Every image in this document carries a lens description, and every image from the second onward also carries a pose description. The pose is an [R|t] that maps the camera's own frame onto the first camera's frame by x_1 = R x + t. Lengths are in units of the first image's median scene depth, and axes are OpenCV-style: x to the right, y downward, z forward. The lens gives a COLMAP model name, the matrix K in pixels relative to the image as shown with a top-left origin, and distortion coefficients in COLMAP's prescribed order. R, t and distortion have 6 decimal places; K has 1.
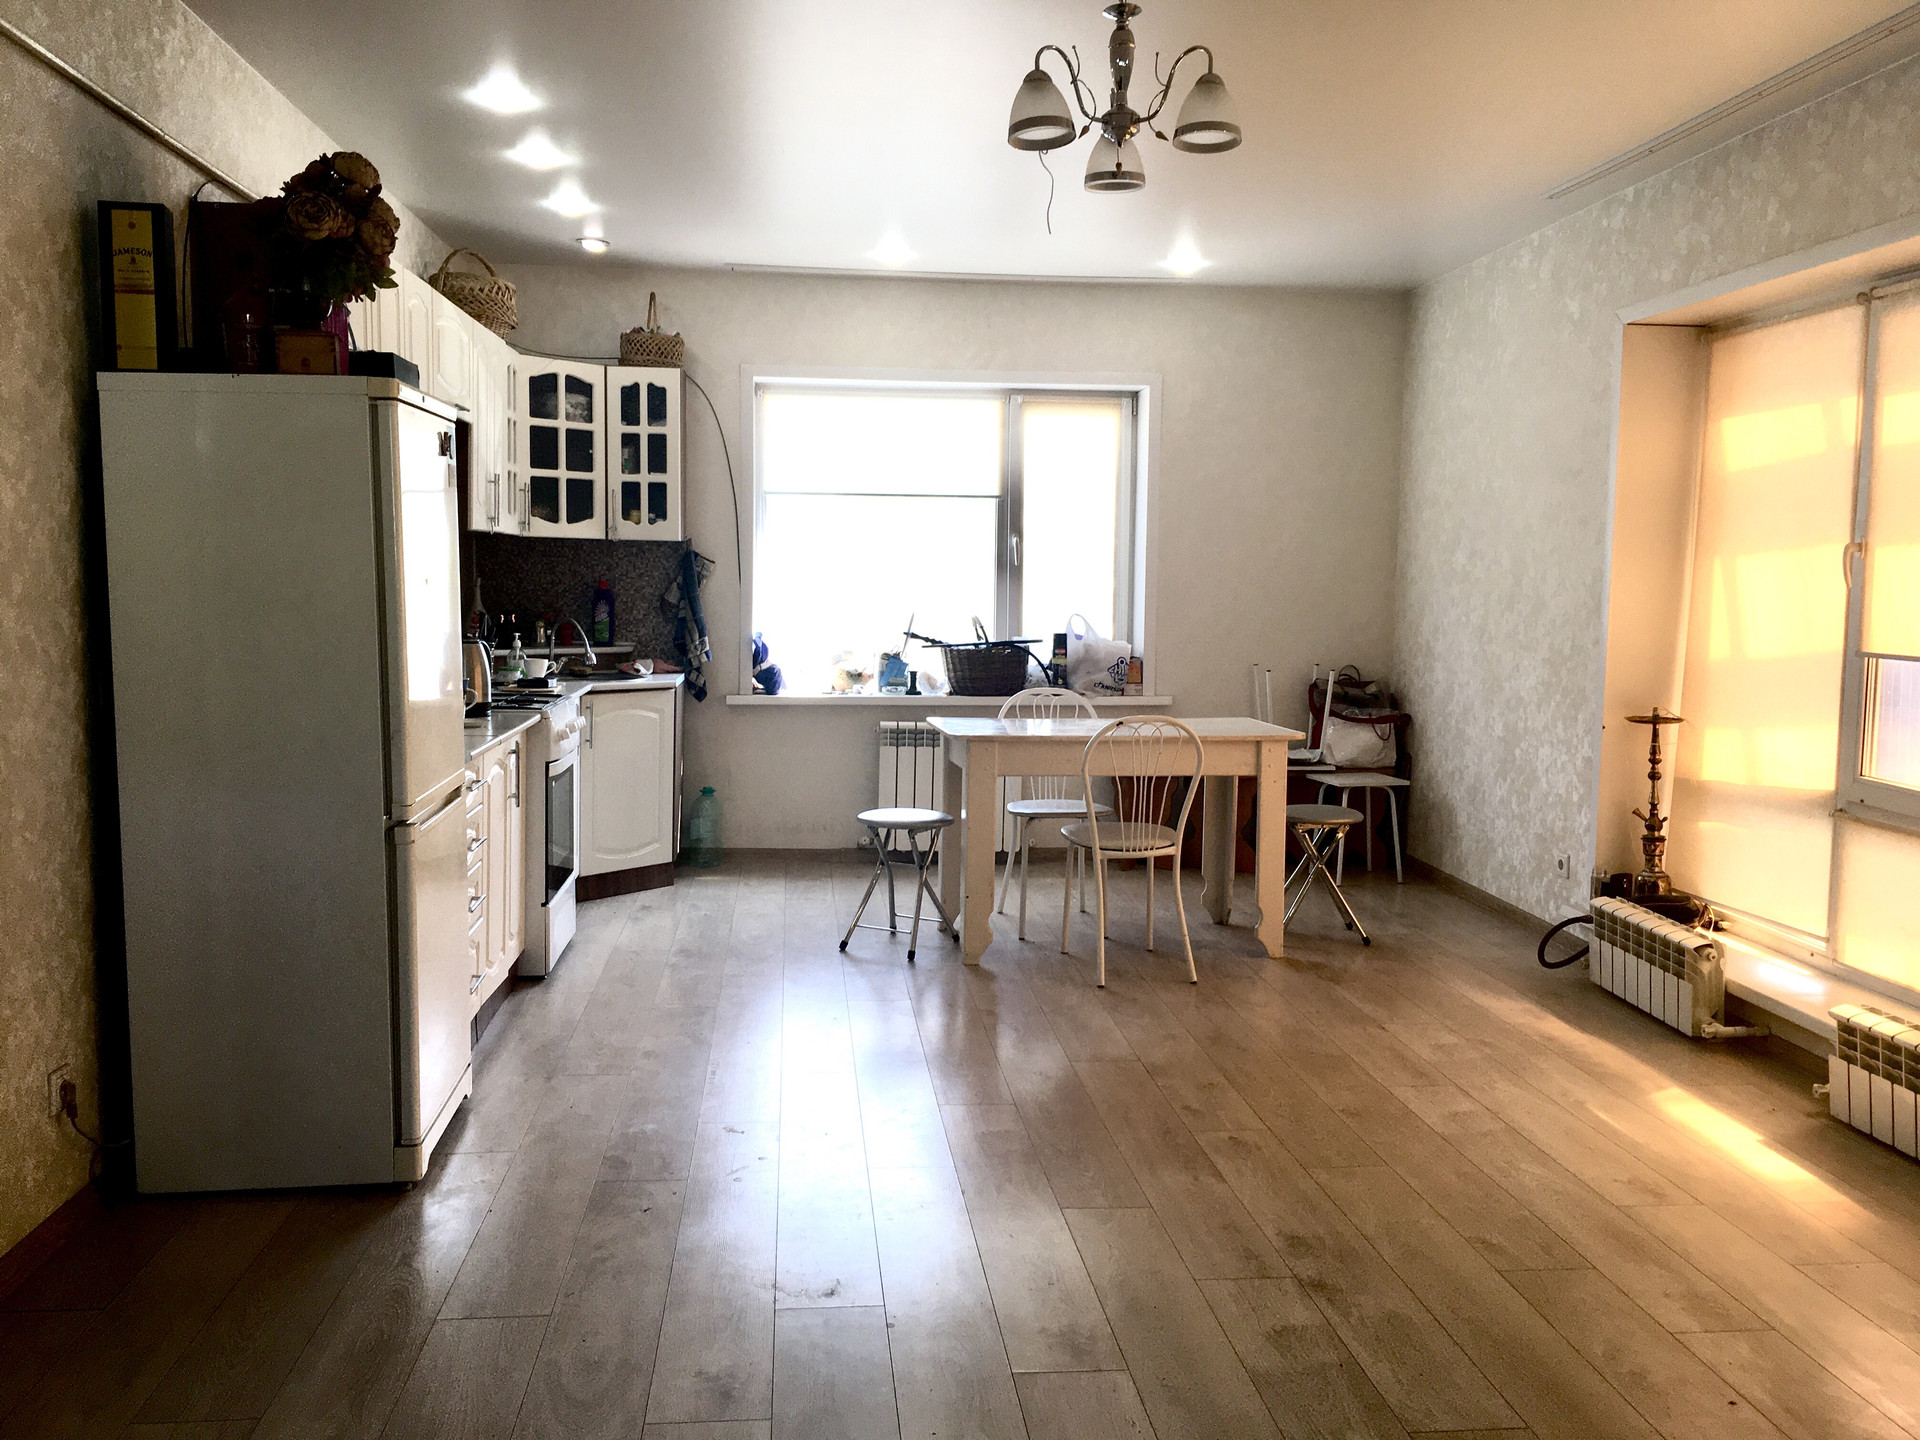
lens RADIAL K [[1611.5, 0, 962.0], [0, 1611.5, 713.2], [0, 0, 1]] dist [0.055773, -0.097635]
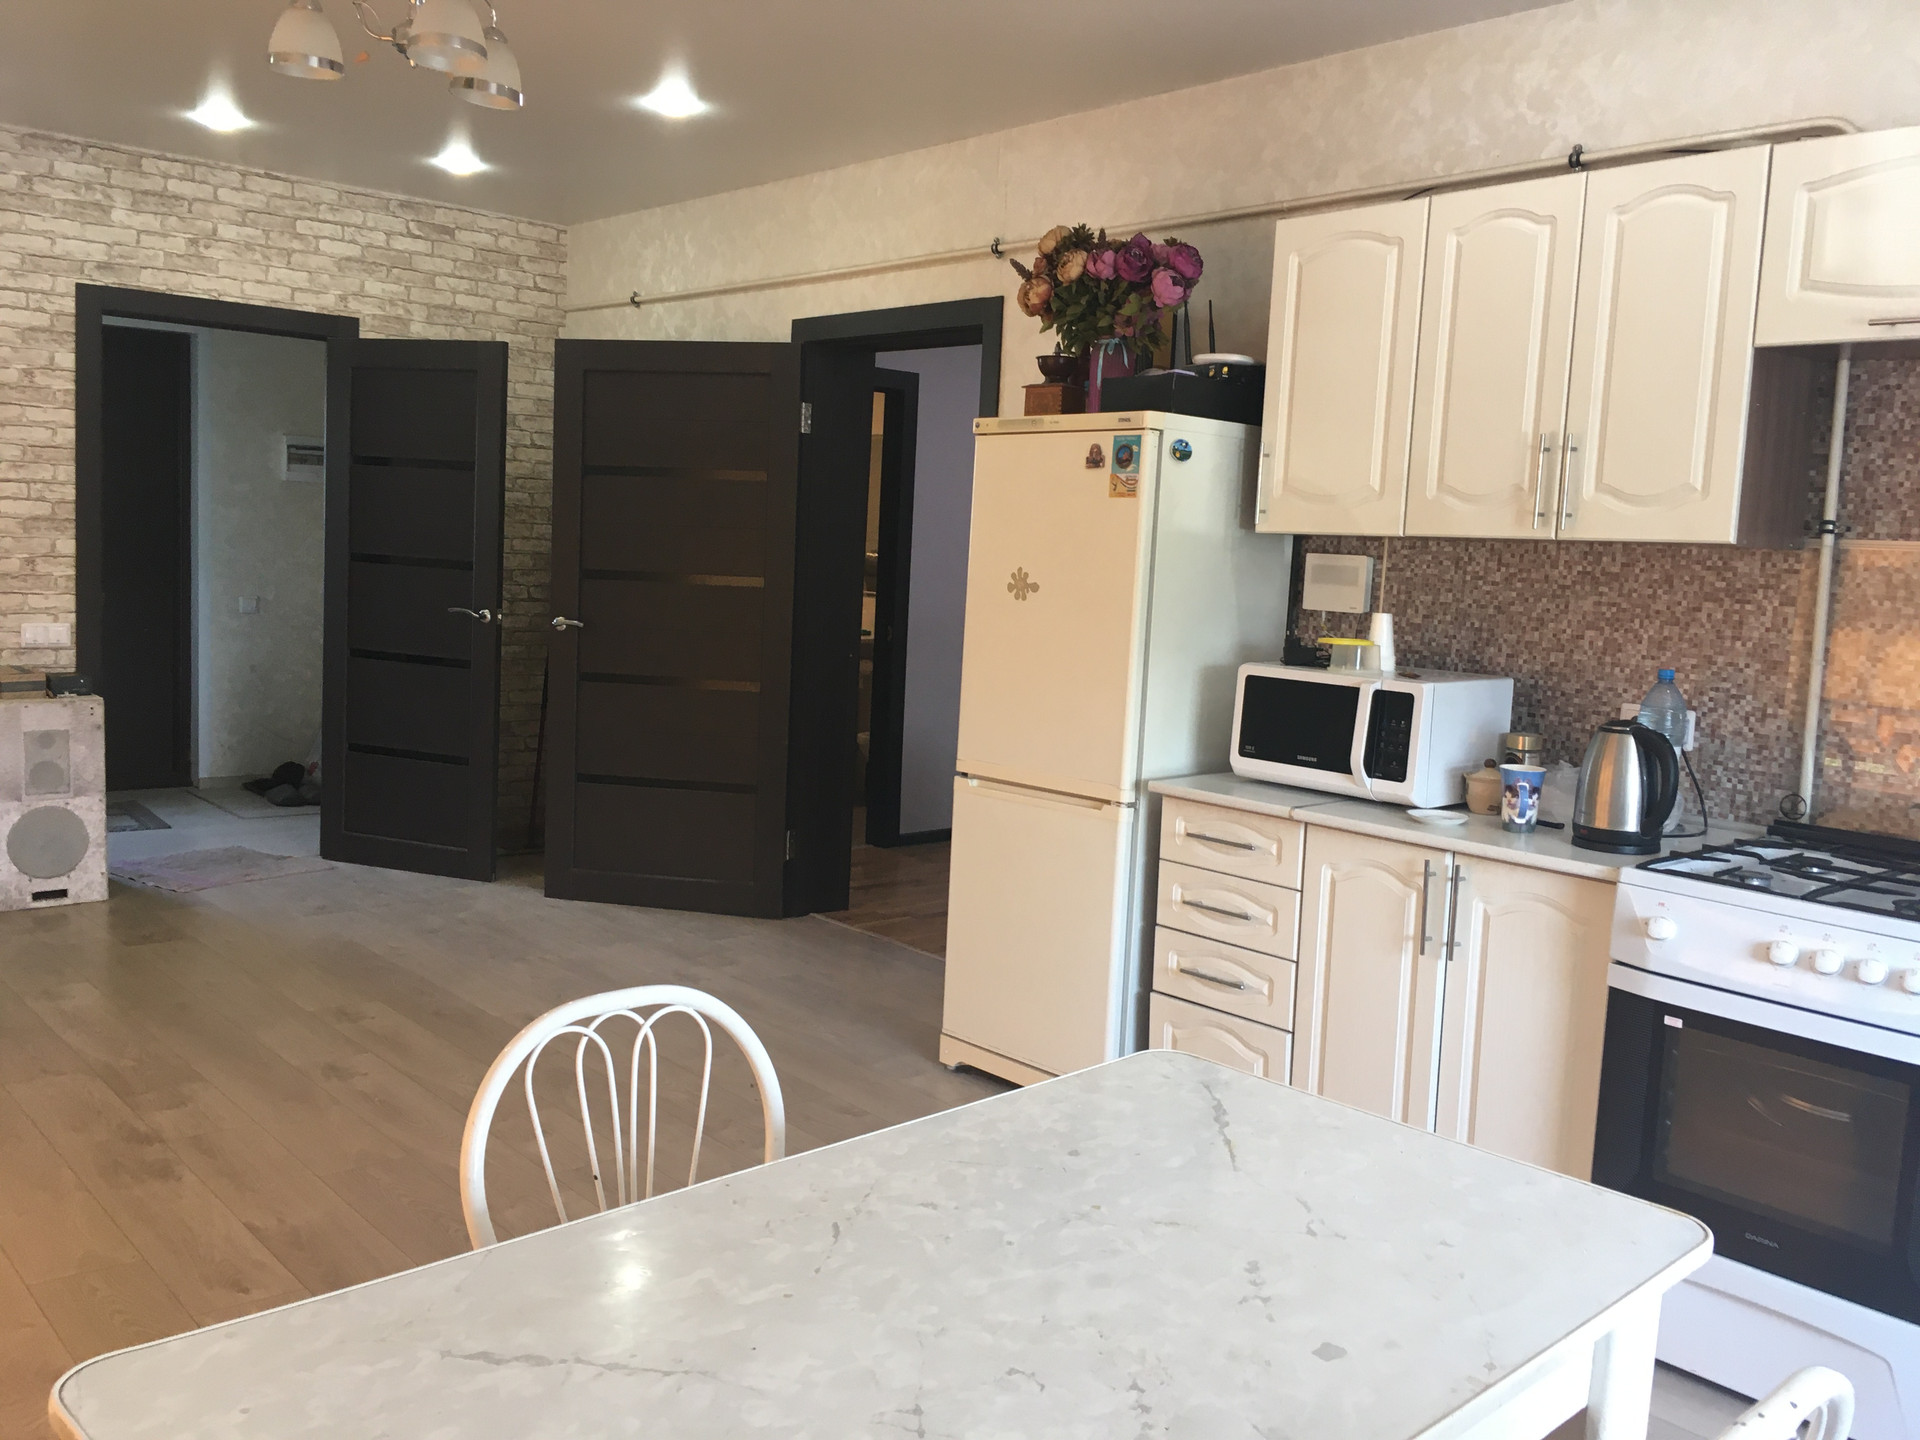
lens RADIAL K [[1611.5, 0, 962.0], [0, 1611.5, 713.2], [0, 0, 1]] dist [0.055773, -0.097635]
pose [[-0.806665, 0.012770, -0.590871, 0.415279], [-0.112466, 0.978181, 0.174681, -0.205984], [0.580209, 0.207362, -0.787628, 2.115015]]
